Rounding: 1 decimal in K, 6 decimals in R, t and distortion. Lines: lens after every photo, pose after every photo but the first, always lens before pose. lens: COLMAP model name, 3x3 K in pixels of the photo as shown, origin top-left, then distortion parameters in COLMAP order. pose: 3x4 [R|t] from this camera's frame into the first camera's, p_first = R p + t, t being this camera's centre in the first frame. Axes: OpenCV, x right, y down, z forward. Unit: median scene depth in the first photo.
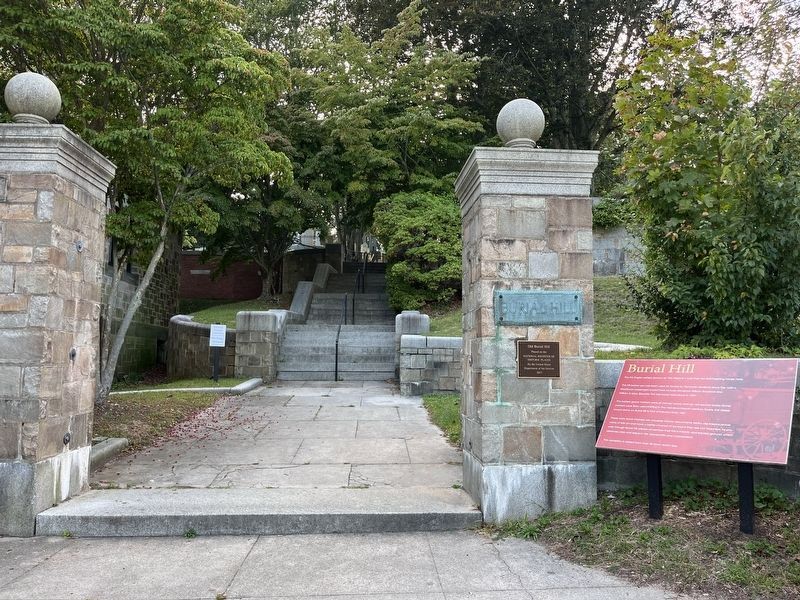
lens RADIAL K [[574.1, 0, 400.0], [0, 574.1, 300.0], [0, 0, 1]] dist [0.013656, -0.005486]
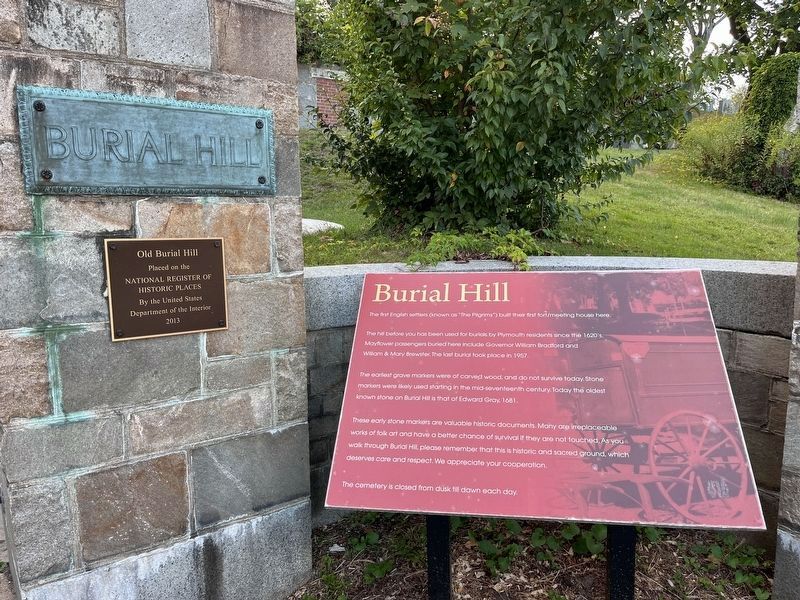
lens RADIAL K [[574.1, 0, 400.0], [0, 574.1, 300.0], [0, 0, 1]] dist [0.013656, -0.005486]
pose [[0.827575, -0.093634, 0.553491, 0.155460], [-0.038173, 0.974321, 0.221902, 0.021106], [-0.560055, -0.204769, 0.802750, 0.604720]]
